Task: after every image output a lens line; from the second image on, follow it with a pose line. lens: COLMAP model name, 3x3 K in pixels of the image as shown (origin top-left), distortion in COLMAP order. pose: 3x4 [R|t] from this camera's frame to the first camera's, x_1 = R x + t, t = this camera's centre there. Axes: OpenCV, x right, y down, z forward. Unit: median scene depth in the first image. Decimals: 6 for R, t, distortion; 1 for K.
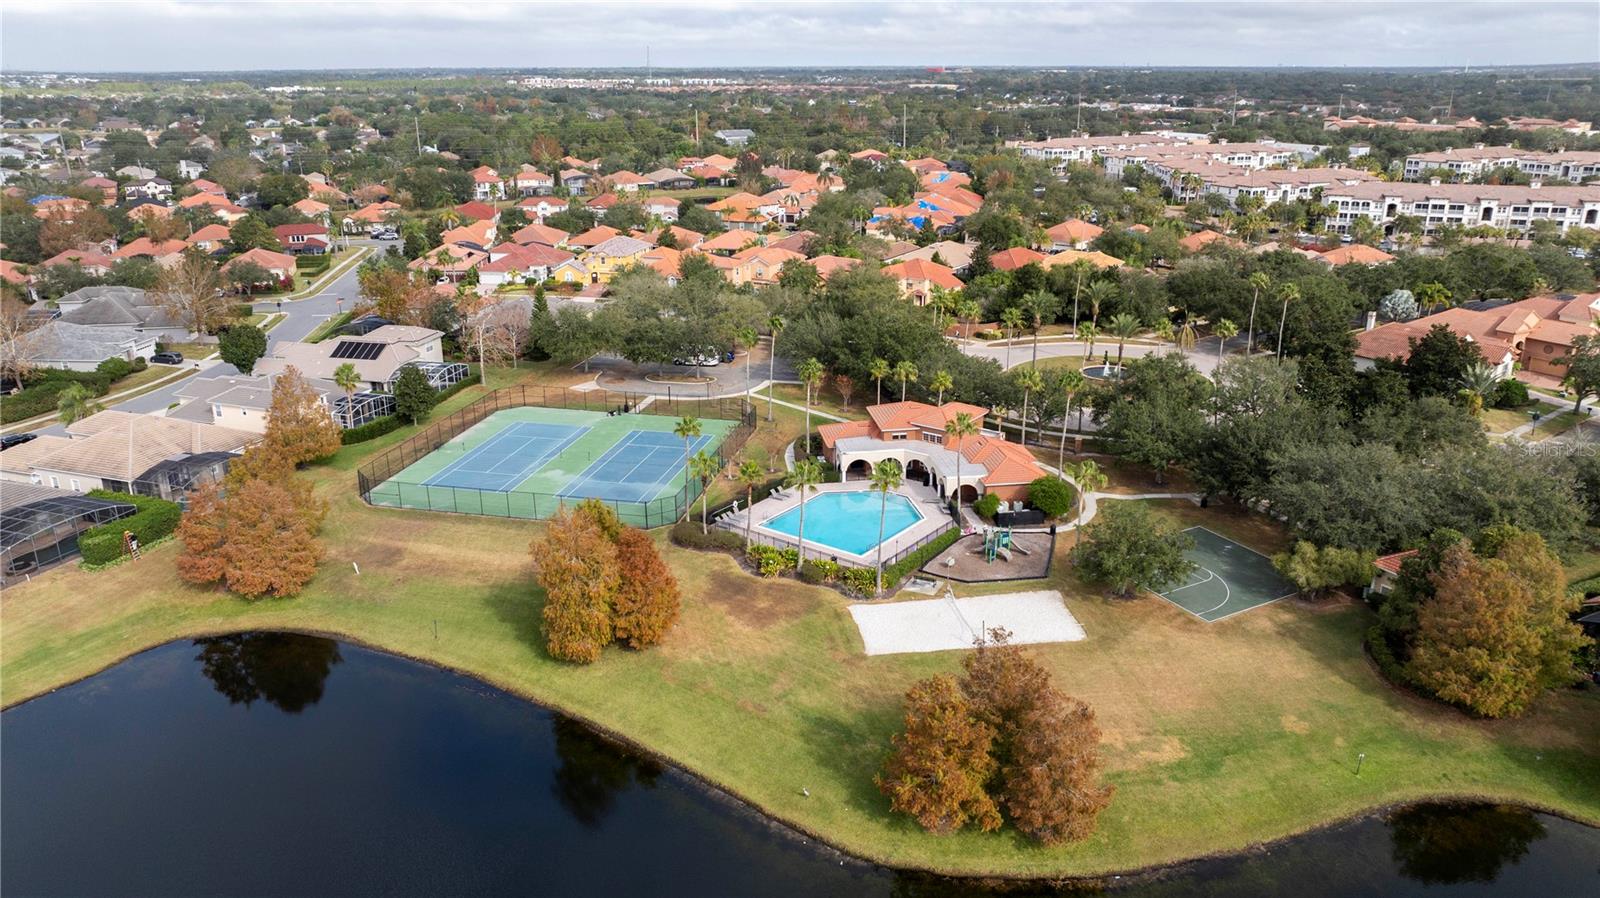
lens RADIAL K [[1136.0, 0, 800.0], [0, 1136.0, 449.0], [0, 0, 1]] dist [-0.006349, 0.004495]
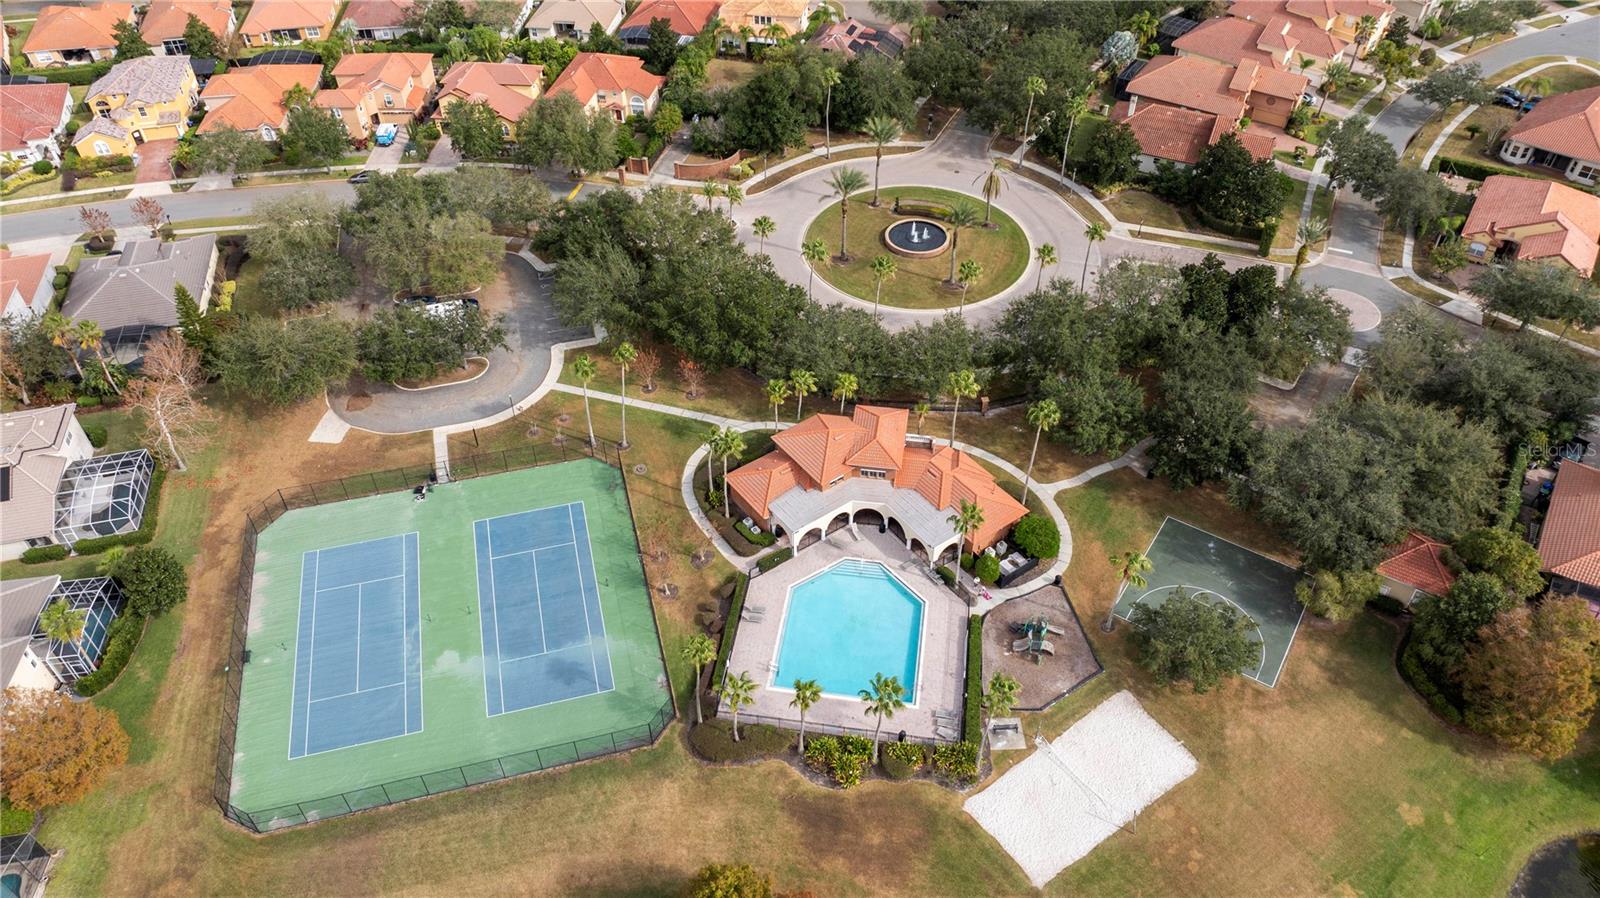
lens RADIAL K [[1136.0, 0, 800.0], [0, 1136.0, 449.0], [0, 0, 1]] dist [-0.006349, 0.004495]
pose [[0.881200, -0.319928, 0.348041, -0.237221], [0.151392, 0.888419, 0.433350, -0.423033], [-0.447847, -0.329177, 0.831310, 0.304208]]
